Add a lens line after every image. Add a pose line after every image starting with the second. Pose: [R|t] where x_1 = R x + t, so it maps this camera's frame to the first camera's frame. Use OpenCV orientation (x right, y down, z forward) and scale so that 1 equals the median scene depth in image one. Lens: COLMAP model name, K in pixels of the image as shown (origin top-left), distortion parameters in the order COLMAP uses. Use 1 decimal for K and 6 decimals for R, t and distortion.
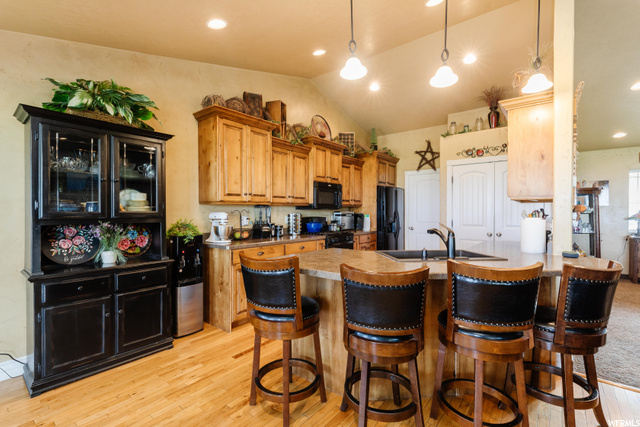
lens RADIAL K [[289.0, 0, 320.0], [0, 289.0, 213.5], [0, 0, 1]] dist [0.001835, 0.000106]
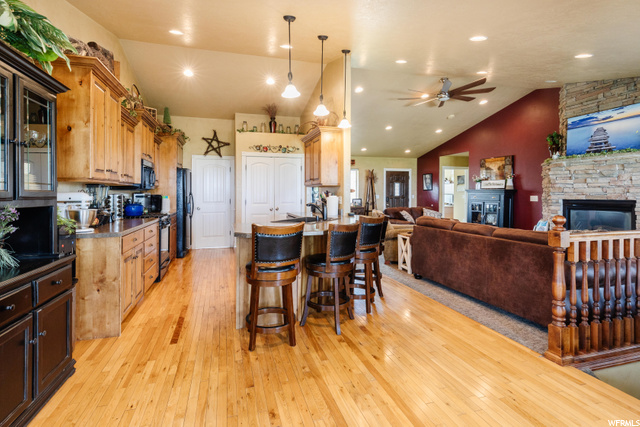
lens RADIAL K [[300.1, 0, 305.5], [0, 300.1, 192.9], [0, 0, 1]] dist [0.000505, 0.000174]
pose [[0.588032, 0.004036, 0.808828, -0.453499], [0.003041, 0.999969, -0.007200, 0.003158], [-0.808832, 0.006693, 0.588001, 0.029602]]
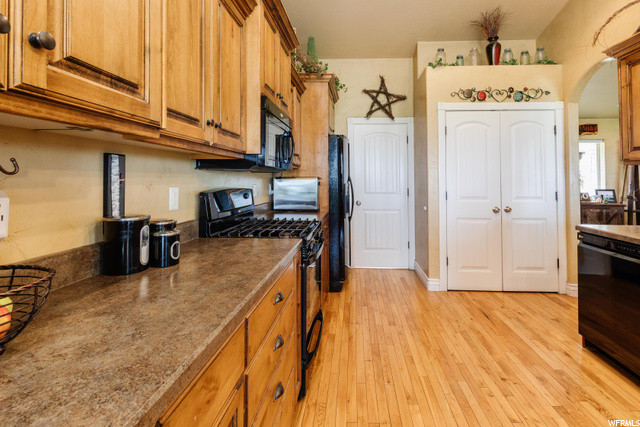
lens RADIAL K [[299.0, 0, 340.9], [0, 299.0, 177.5], [0, 0, 1]] dist [0.001581, 0.000000]
pose [[0.811042, 0.007700, 0.584937, -0.154436], [0.001274, 0.999888, -0.014929, 0.001470], [-0.584986, 0.012853, 0.810941, 0.594546]]
